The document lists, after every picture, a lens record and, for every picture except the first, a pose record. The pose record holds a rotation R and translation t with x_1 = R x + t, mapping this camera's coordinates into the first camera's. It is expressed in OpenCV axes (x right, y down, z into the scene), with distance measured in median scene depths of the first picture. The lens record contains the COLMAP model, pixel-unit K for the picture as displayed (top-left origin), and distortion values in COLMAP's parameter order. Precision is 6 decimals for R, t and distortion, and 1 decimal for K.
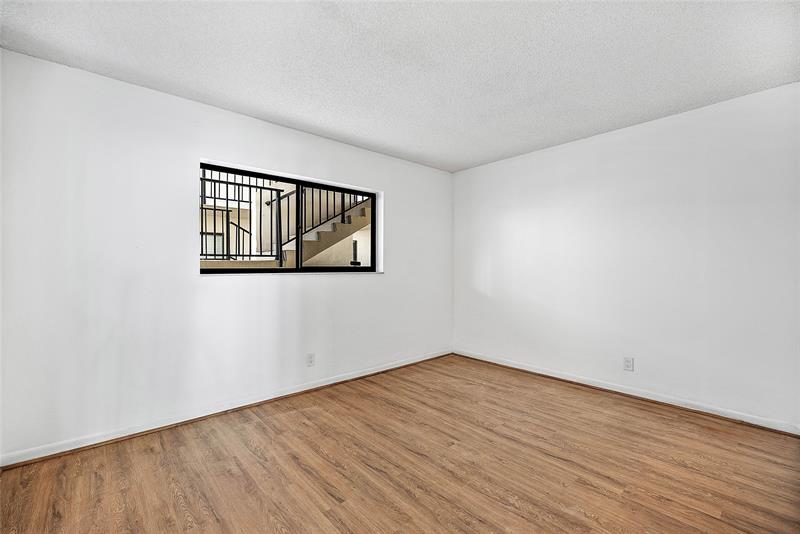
lens RADIAL K [[351.0, 0, 400.3], [0, 351.0, 267.3], [0, 0, 1]] dist [-0.009444, 0.000320]
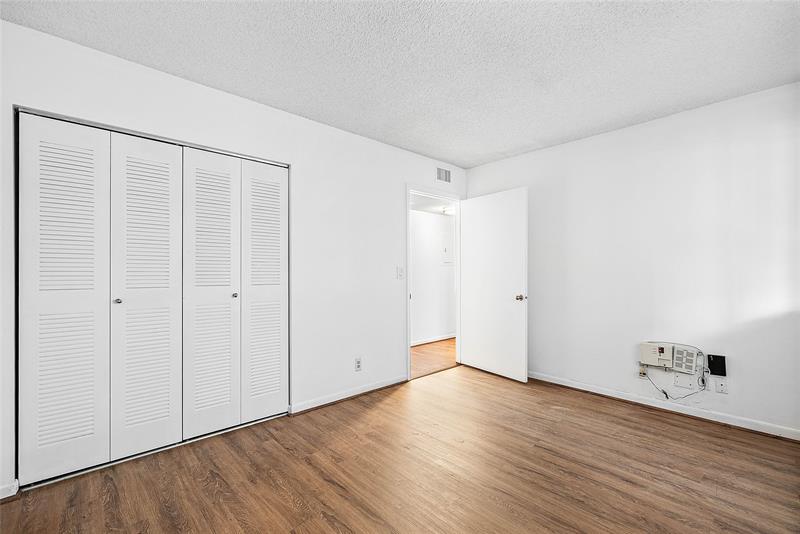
lens RADIAL K [[351.0, 0, 399.8], [0, 351.0, 268.7], [0, 0, 1]] dist [-0.009444, 0.000320]
pose [[-0.999801, 0.002653, -0.019796, 0.312416], [0.002726, 0.999990, -0.003677, 0.000927], [0.019786, -0.003730, -0.999797, 1.946281]]
